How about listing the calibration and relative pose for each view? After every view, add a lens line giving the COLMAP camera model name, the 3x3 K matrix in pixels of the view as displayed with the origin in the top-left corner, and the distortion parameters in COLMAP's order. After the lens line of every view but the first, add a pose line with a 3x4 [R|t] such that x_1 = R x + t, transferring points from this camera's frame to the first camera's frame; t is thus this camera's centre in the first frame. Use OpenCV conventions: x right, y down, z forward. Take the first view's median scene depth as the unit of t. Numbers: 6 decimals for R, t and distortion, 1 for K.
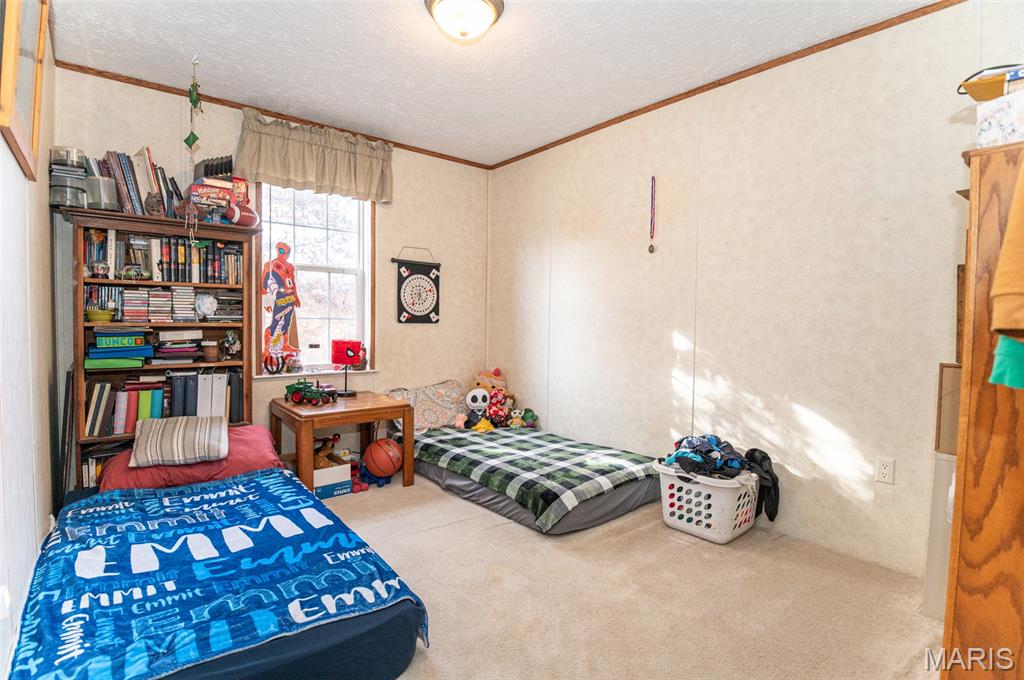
lens RADIAL K [[502.1, 0, 511.4], [0, 502.1, 335.6], [0, 0, 1]] dist [-0.019053, -0.007366]
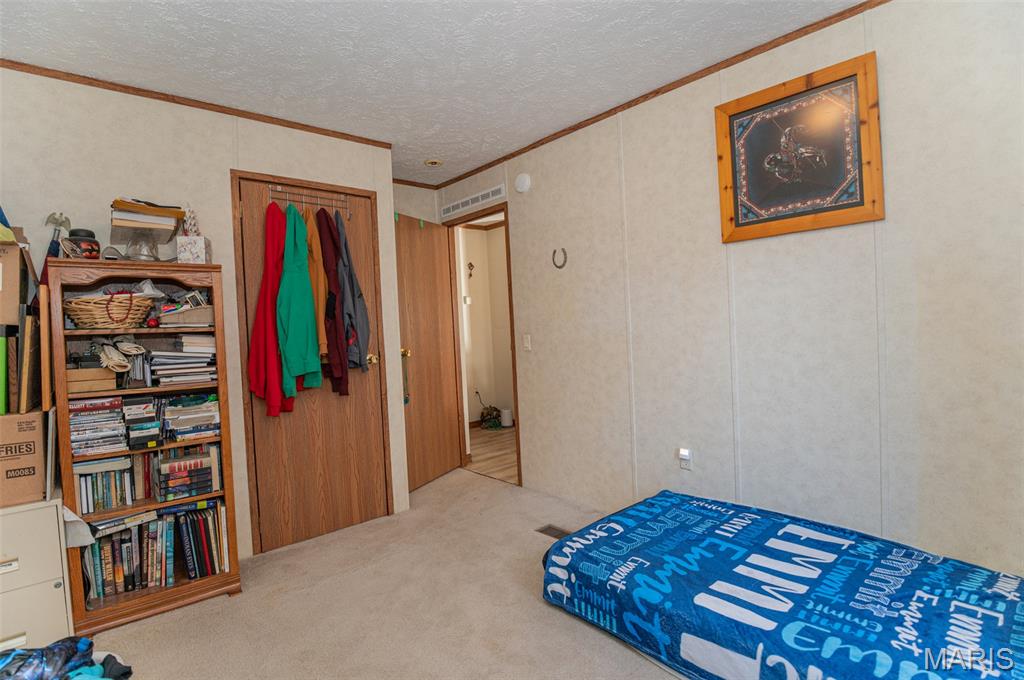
lens RADIAL K [[502.1, 0, 508.4], [0, 502.1, 337.5], [0, 0, 1]] dist [-0.019053, -0.007366]
pose [[-0.998593, 0.033220, -0.041337, -0.027271], [0.030676, 0.997682, 0.060735, -0.090002], [0.043259, 0.059382, -0.997298, 1.423467]]
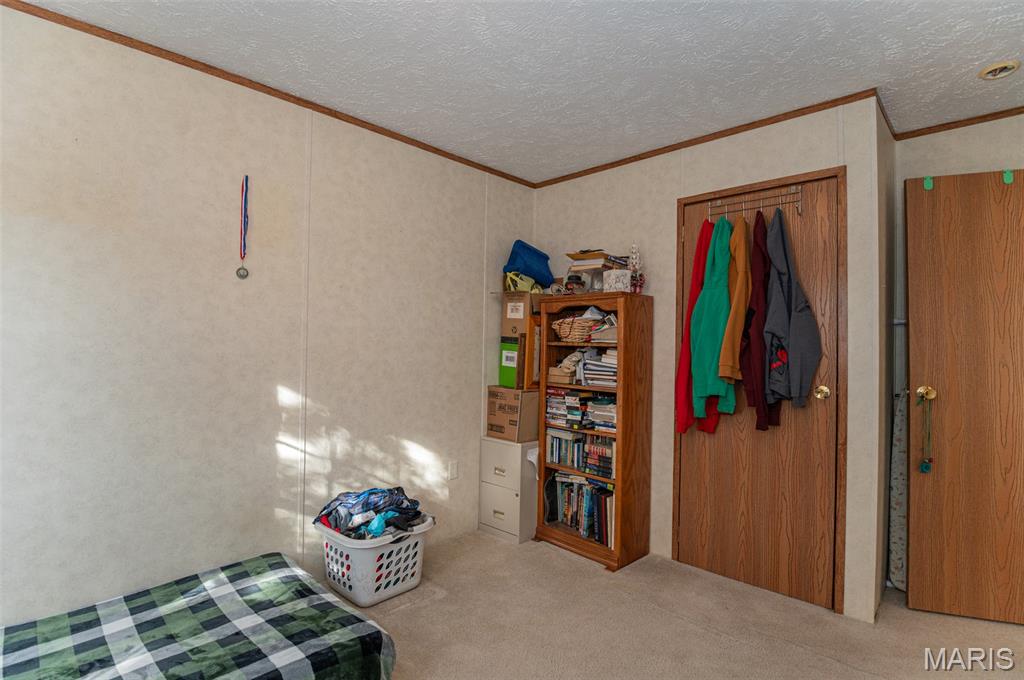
lens RADIAL K [[502.1, 0, 507.6], [0, 502.1, 339.6], [0, 0, 1]] dist [-0.019053, -0.007366]
pose [[-0.107800, 0.004510, 0.994162, -0.593434], [0.021940, 0.999757, -0.002157, -0.081378], [-0.993930, 0.021580, -0.107873, 0.855868]]
